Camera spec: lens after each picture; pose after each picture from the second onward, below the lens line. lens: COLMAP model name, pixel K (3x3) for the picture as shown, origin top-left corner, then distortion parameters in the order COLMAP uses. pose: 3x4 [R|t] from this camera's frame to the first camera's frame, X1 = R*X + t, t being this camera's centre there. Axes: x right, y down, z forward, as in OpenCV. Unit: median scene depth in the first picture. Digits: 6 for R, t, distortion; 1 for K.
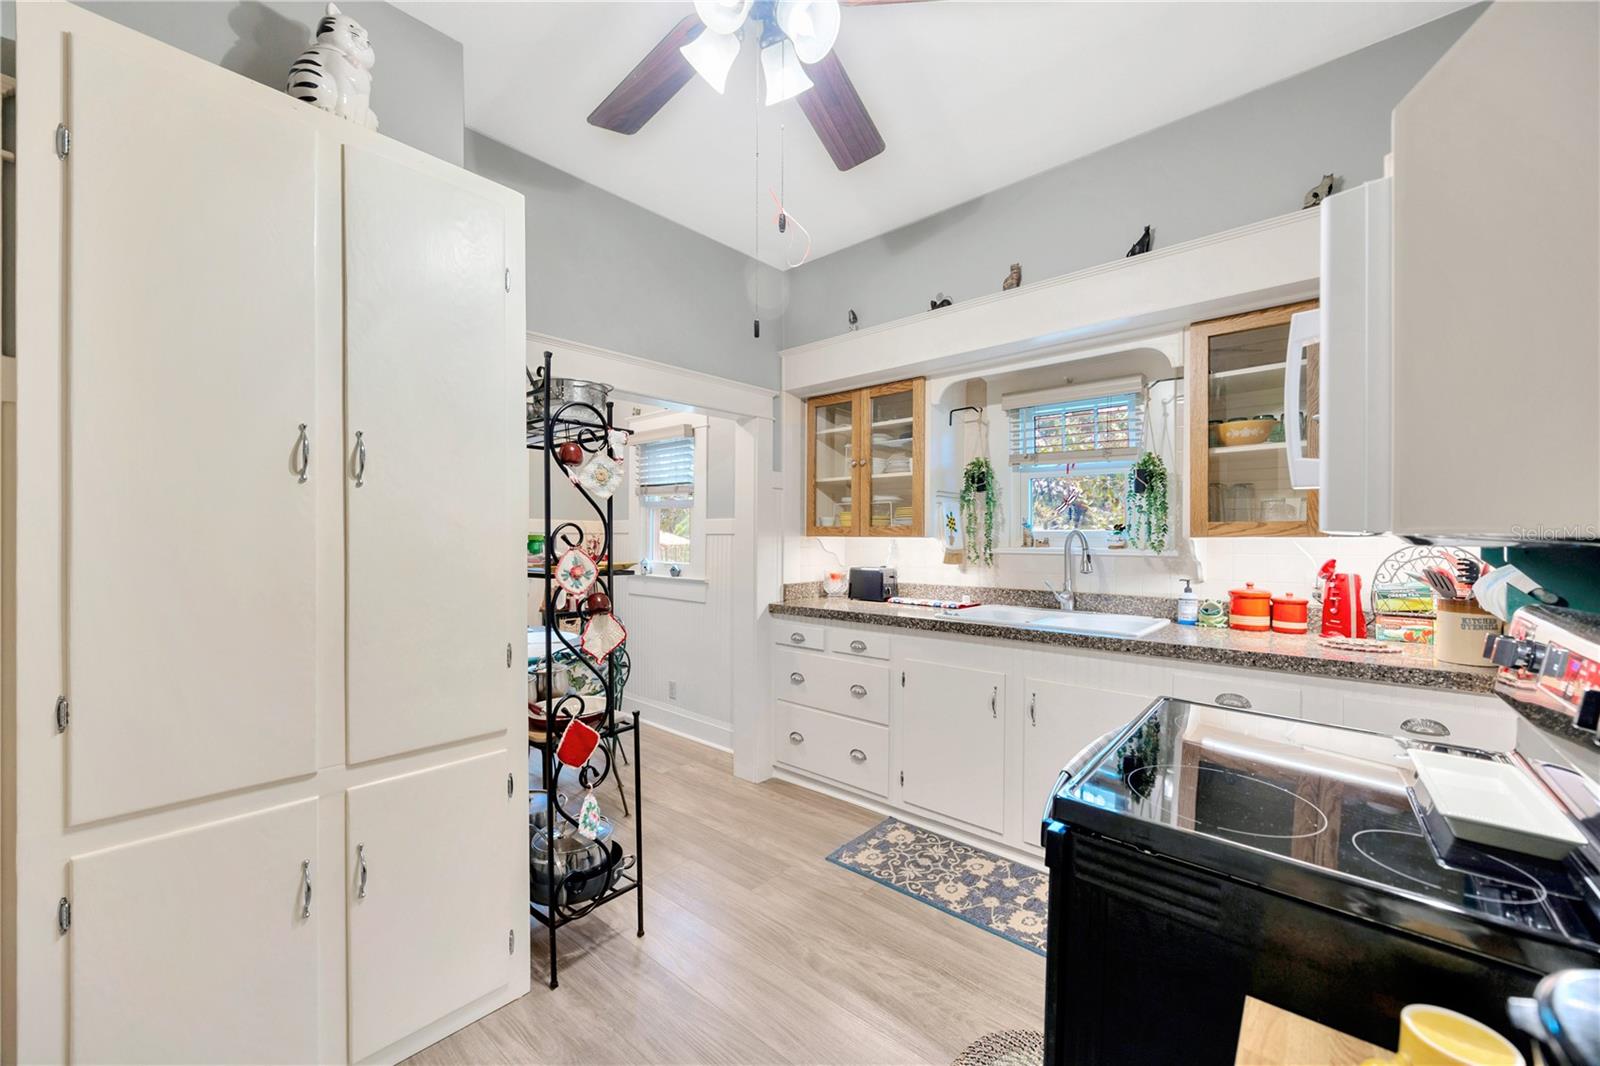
lens RADIAL K [[617.5, 0, 802.3], [0, 617.5, 536.0], [0, 0, 1]] dist [0.001391, 0.000114]
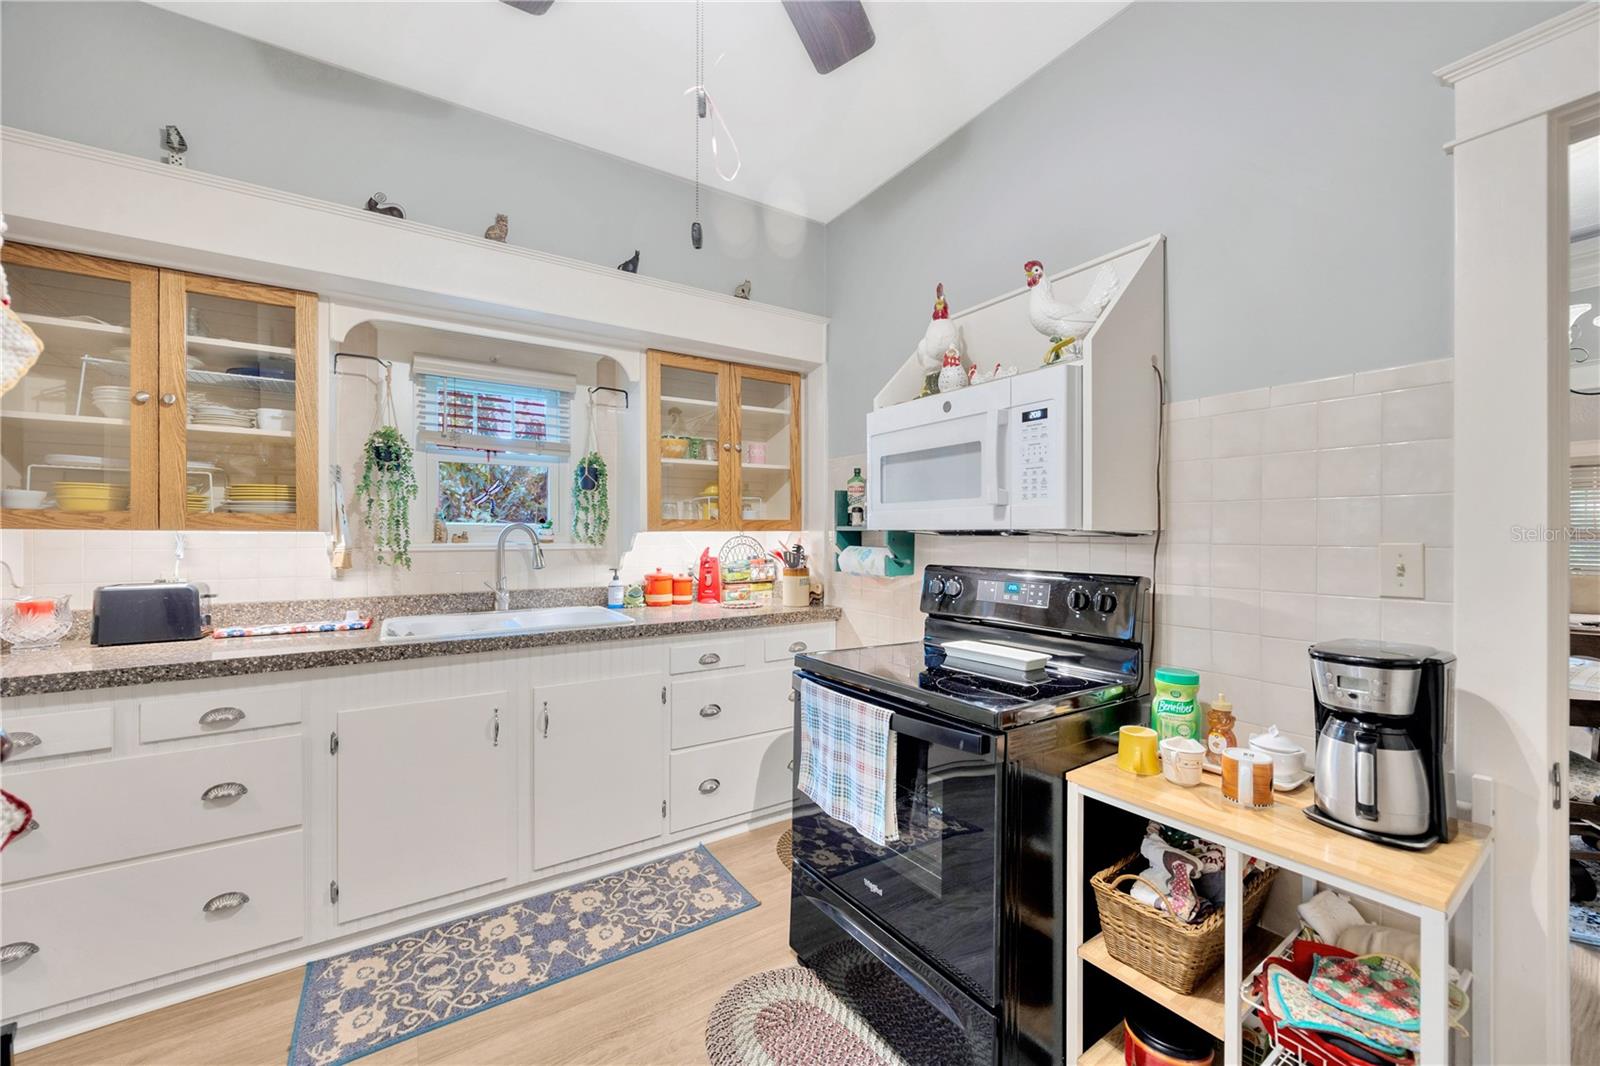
lens RADIAL K [[617.5, 0, 800.9], [0, 617.5, 533.1], [0, 0, 1]] dist [0.001391, 0.000114]
pose [[0.268667, -0.001544, 0.963232, -0.377999], [-0.002171, 0.999995, 0.002209, 0.001831], [-0.963231, -0.002684, 0.268662, 0.366413]]
